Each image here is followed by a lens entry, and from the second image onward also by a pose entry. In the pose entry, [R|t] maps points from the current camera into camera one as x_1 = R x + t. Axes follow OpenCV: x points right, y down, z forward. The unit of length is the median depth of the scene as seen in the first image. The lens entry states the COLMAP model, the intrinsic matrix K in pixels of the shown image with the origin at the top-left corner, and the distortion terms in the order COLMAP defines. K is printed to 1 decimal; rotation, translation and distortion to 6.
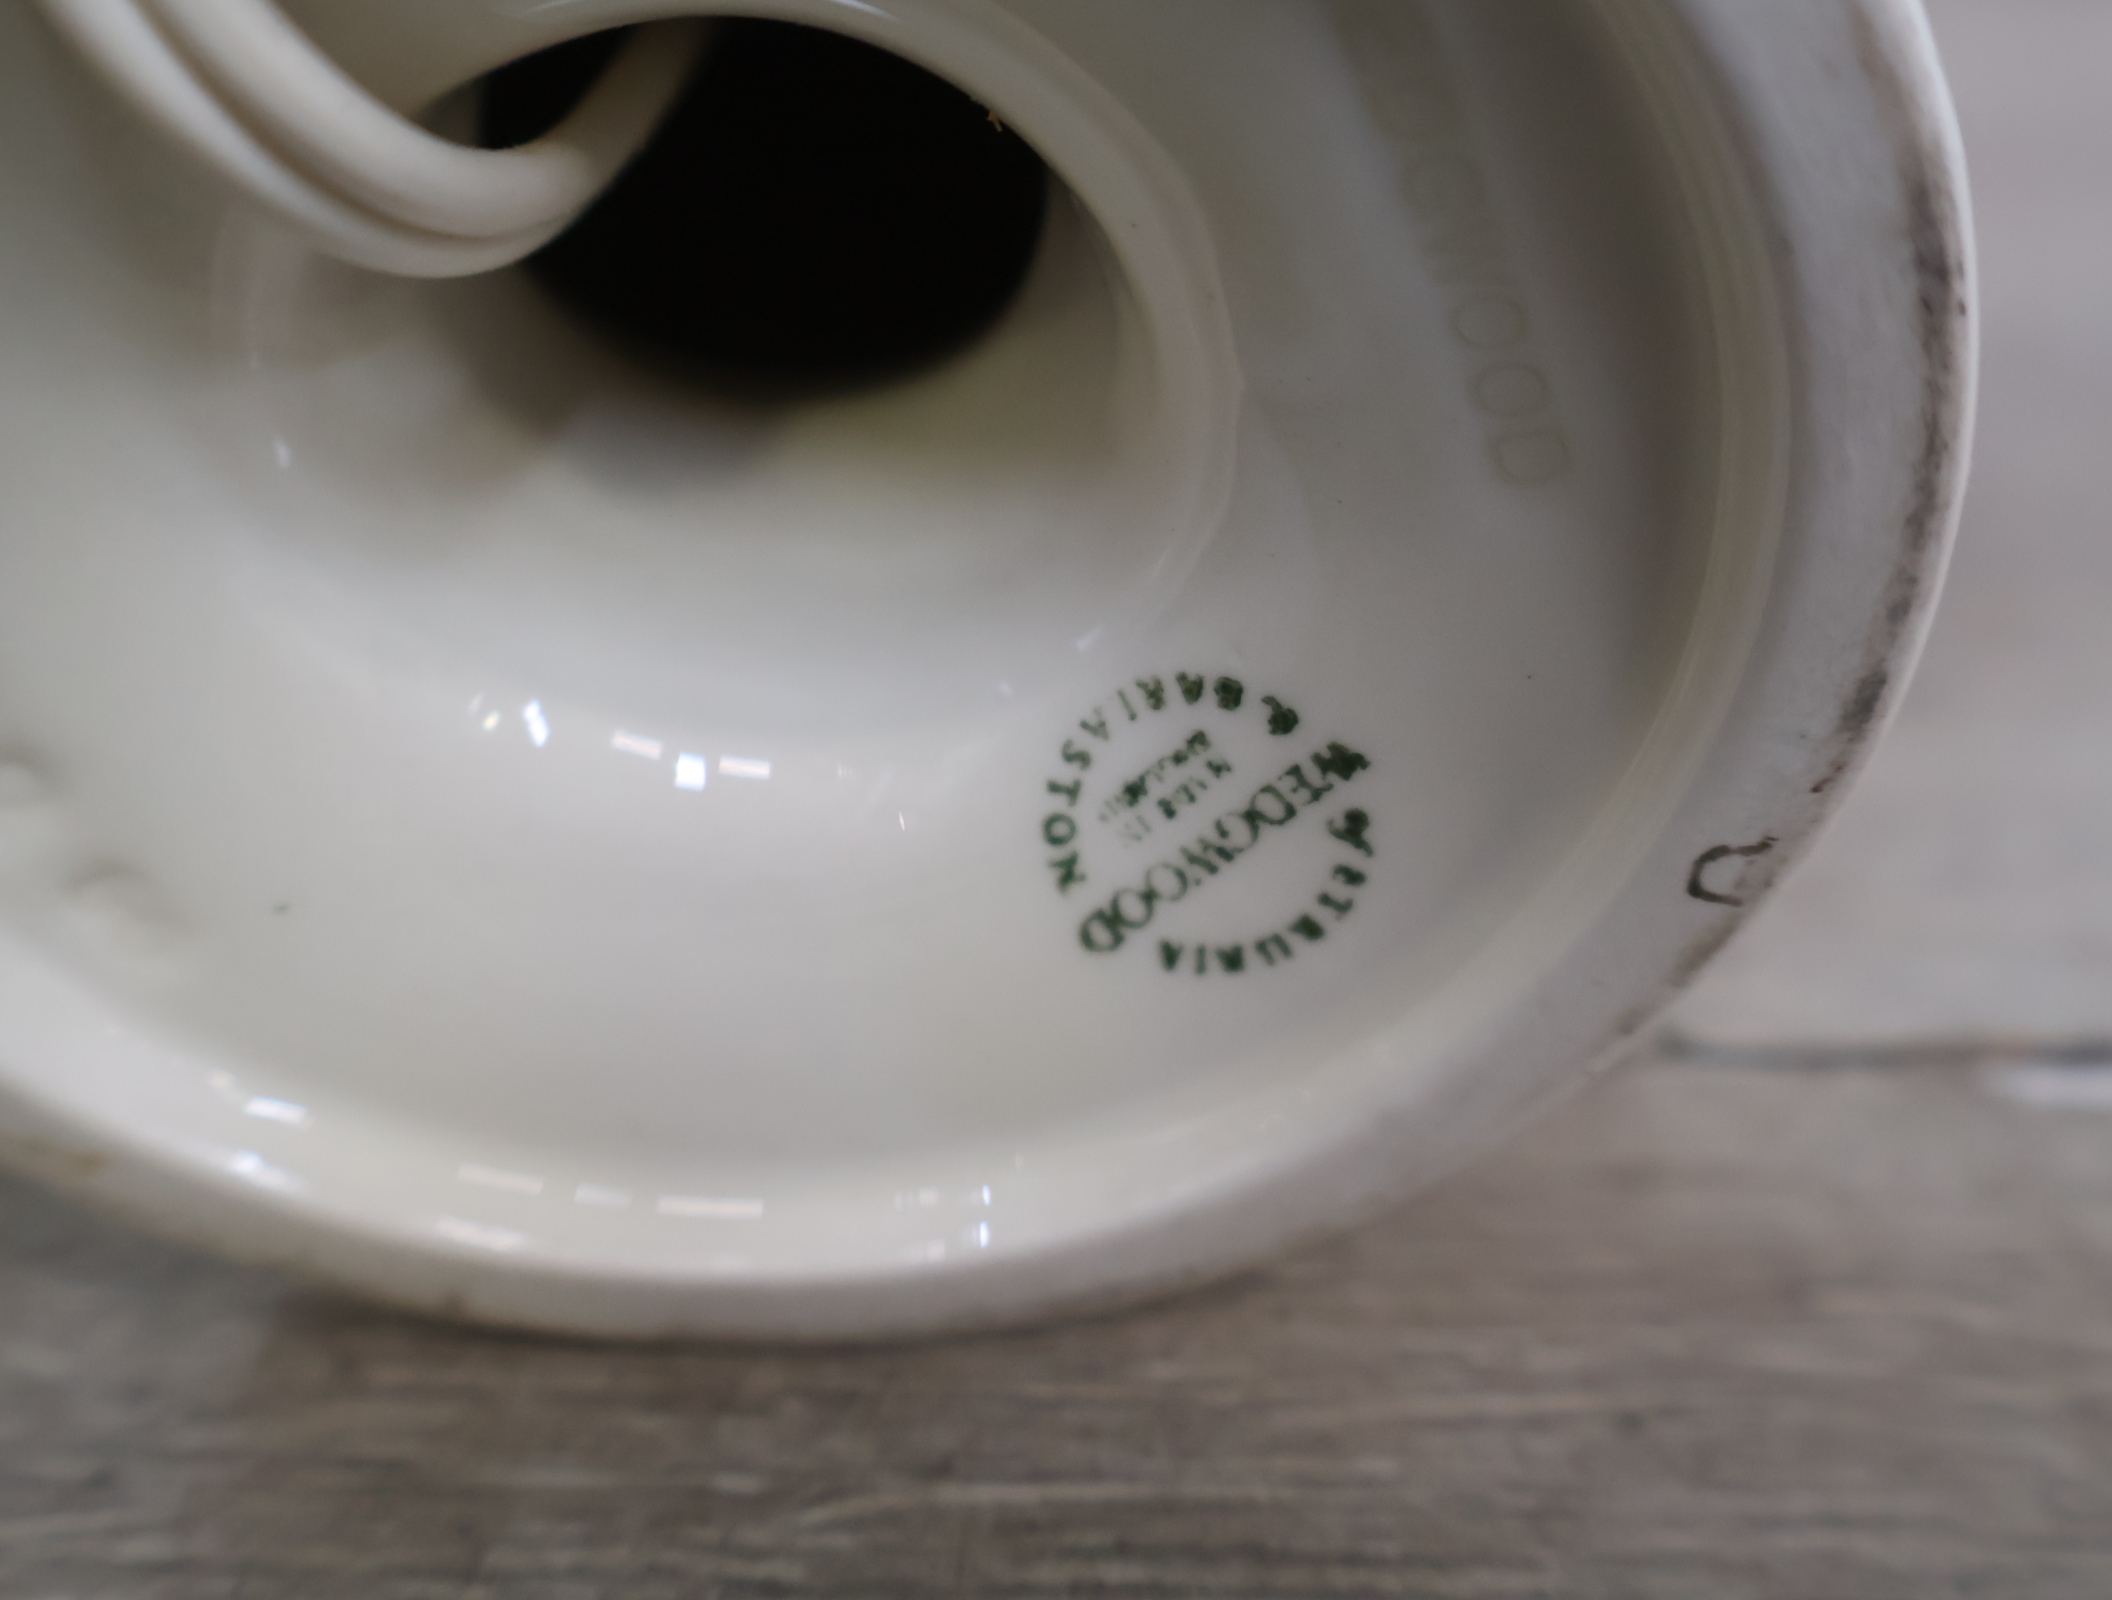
lens RADIAL K [[2146.5, 0, 1053.1], [0, 2146.5, 798.0], [0, 0, 1]] dist [0.008692, 0.000000]
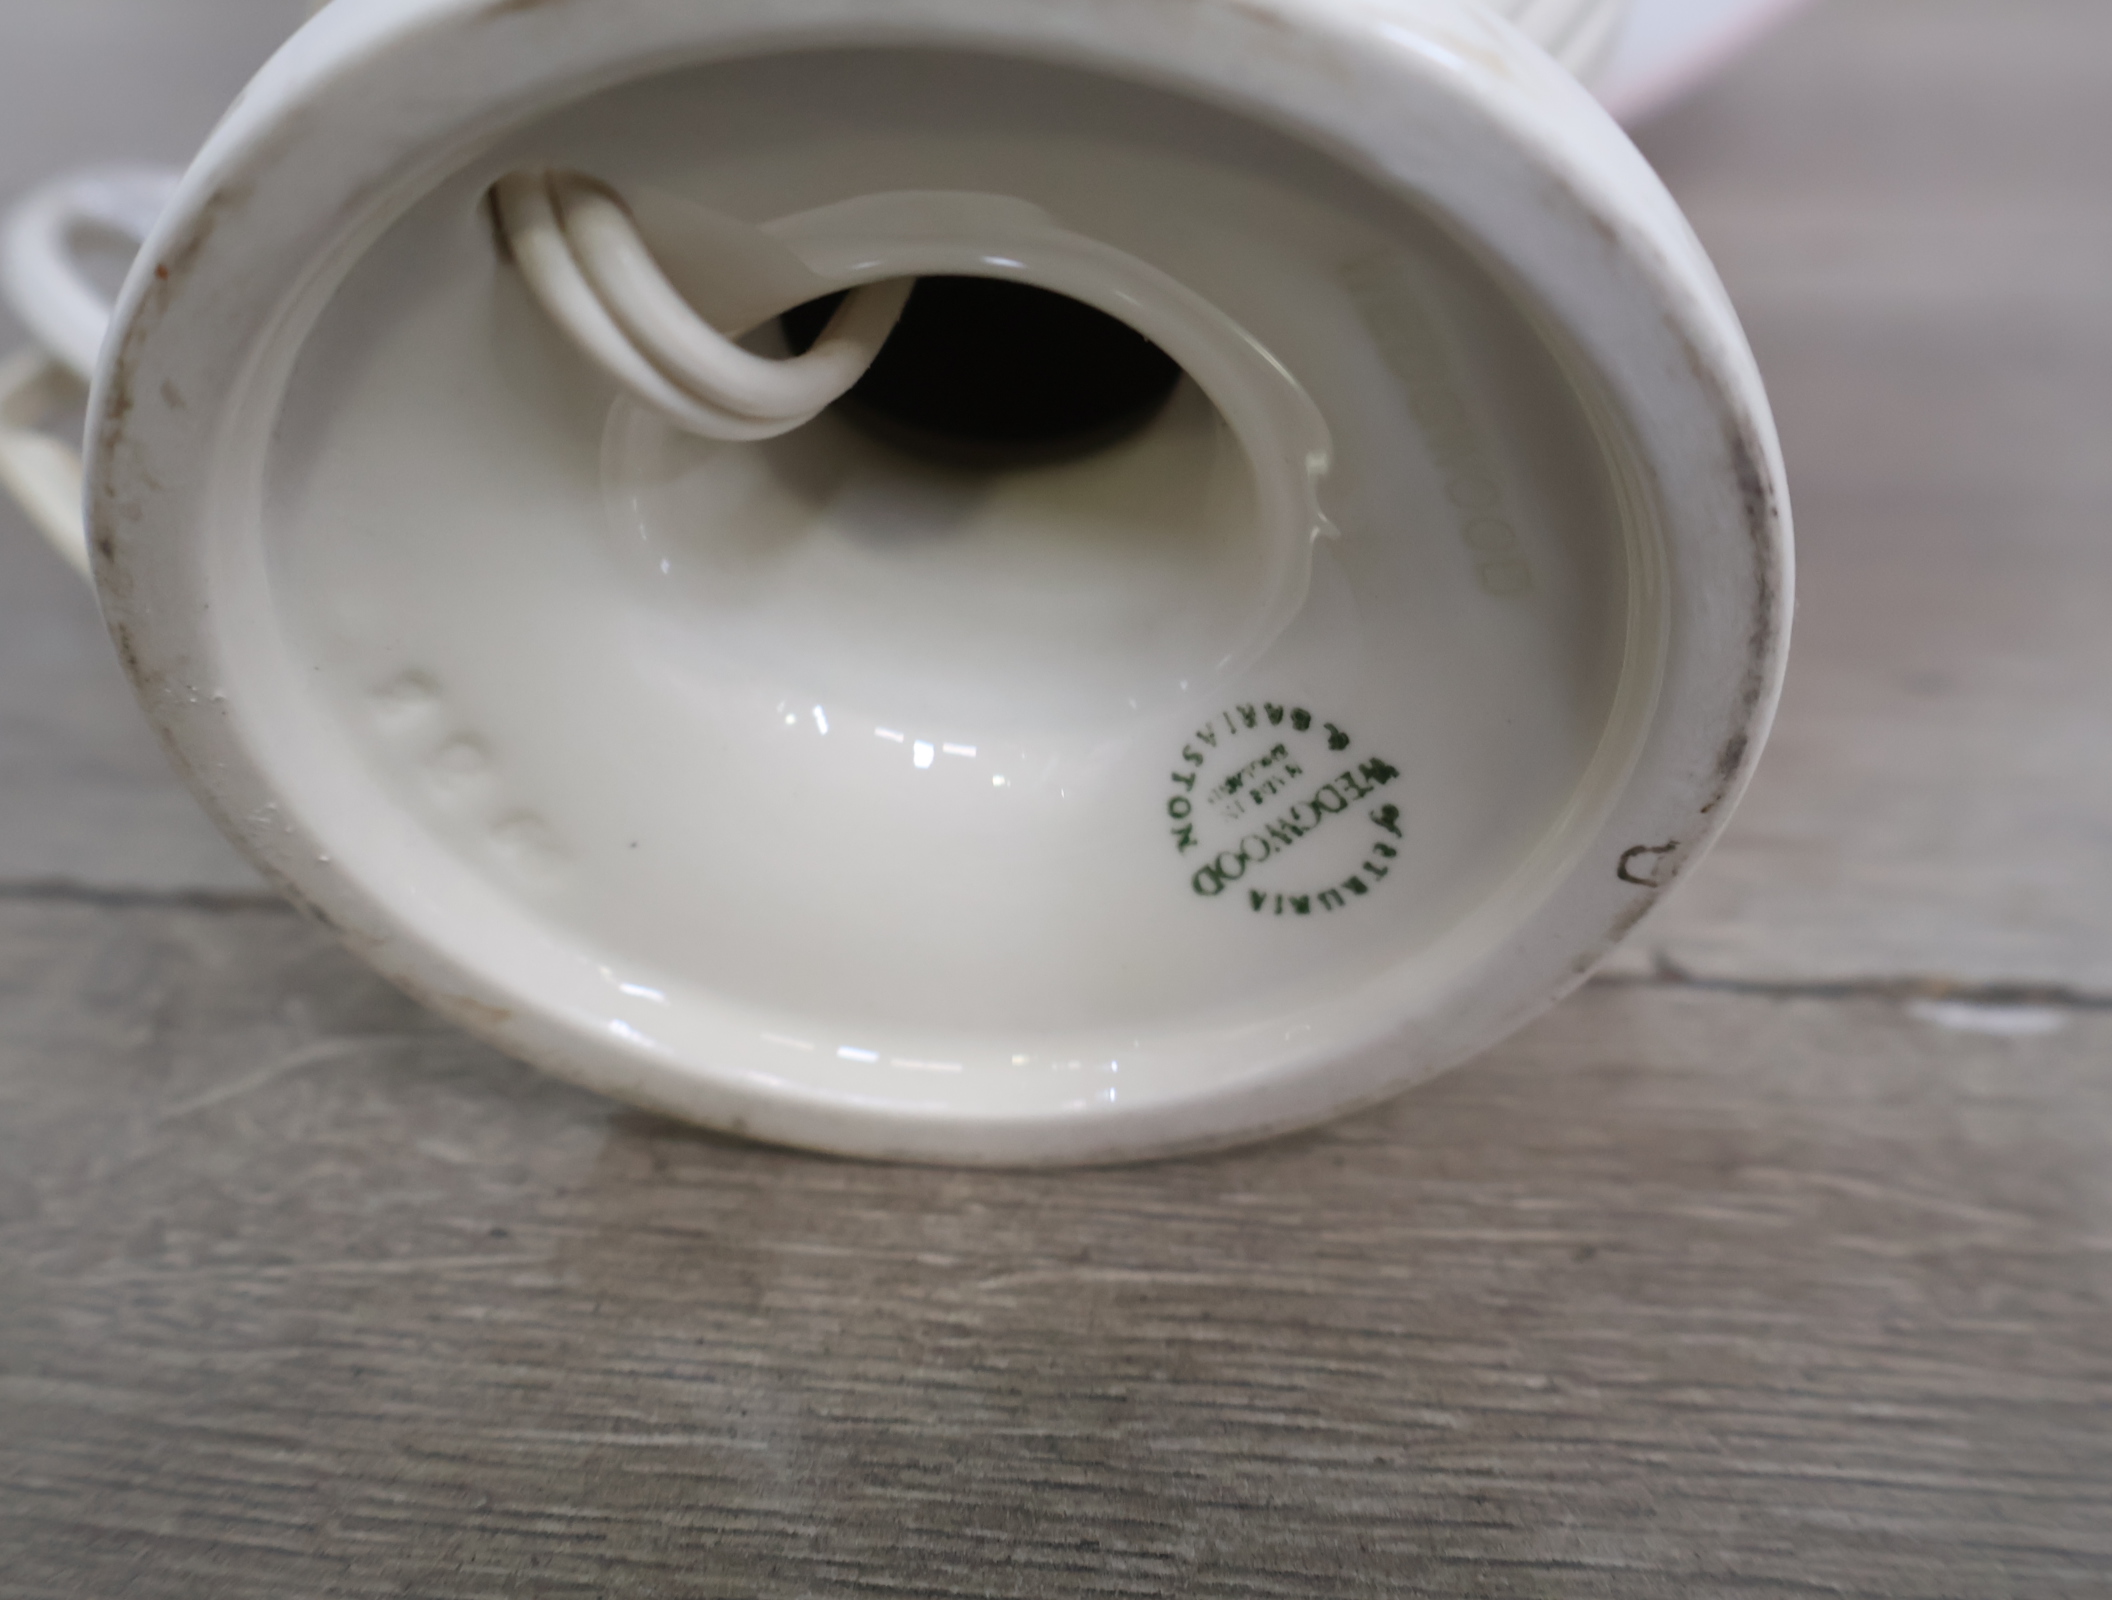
lens RADIAL K [[2146.5, 0, 1059.9], [0, 2146.5, 804.3], [0, 0, 1]] dist [0.008692, 0.000000]
pose [[0.996145, 0.035474, -0.080232, 0.037296], [-0.030298, 0.997436, 0.064833, -0.075205], [0.082326, -0.062153, 0.994665, -0.387309]]
